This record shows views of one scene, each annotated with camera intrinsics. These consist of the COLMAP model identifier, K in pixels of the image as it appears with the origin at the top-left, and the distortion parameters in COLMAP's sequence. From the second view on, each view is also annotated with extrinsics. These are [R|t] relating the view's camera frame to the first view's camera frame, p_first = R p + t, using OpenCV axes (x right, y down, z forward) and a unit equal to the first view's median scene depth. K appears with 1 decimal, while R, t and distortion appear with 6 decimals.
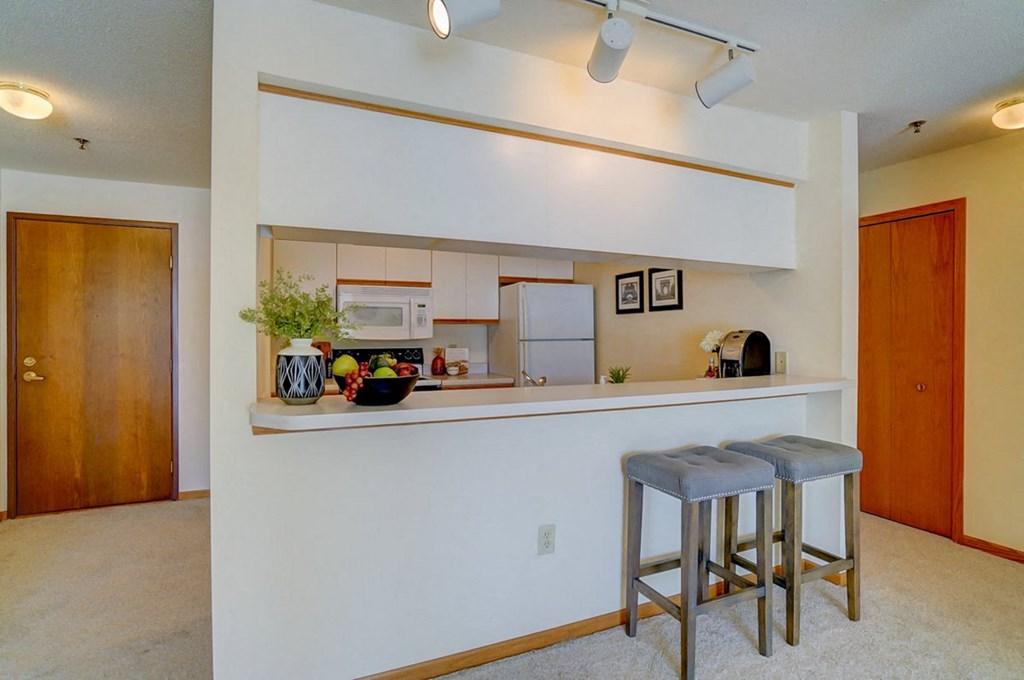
lens RADIAL K [[492.5, 0, 508.1], [0, 492.5, 338.2], [0, 0, 1]] dist [-0.006457, 0.001011]
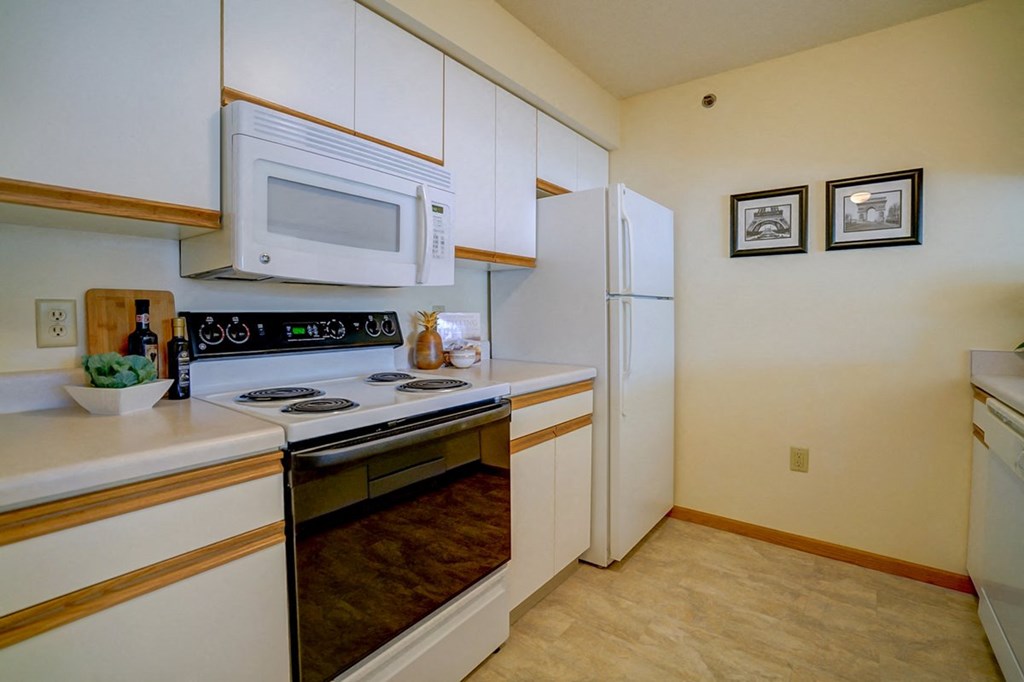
lens RADIAL K [[477.8, 0, 517.7], [0, 477.8, 322.2], [0, 0, 1]] dist [-0.009521, 0.002102]
pose [[0.868402, -0.007014, 0.495811, -0.328067], [0.000059, 0.999901, 0.014042, 0.025983], [-0.495860, -0.012165, 0.868317, 0.626073]]
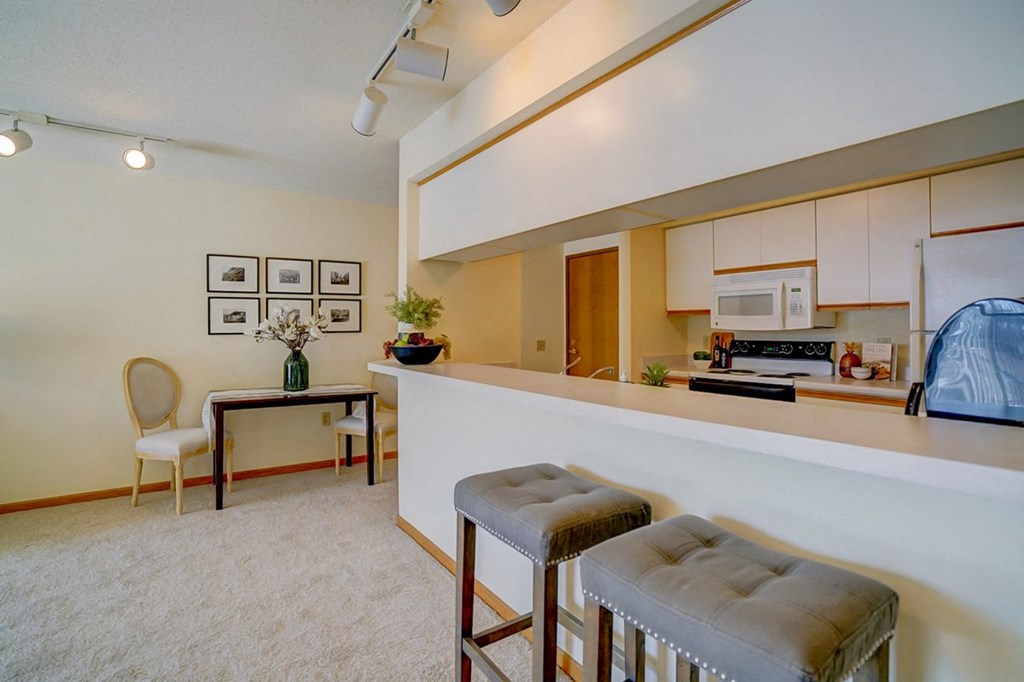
lens RADIAL K [[492.5, 0, 515.6], [0, 492.5, 330.7], [0, 0, 1]] dist [-0.006457, 0.001011]
pose [[0.207716, 0.002386, -0.978186, 0.552760], [-0.011914, 0.999929, -0.000091, 0.009216], [0.978117, 0.011673, 0.207729, 0.371692]]
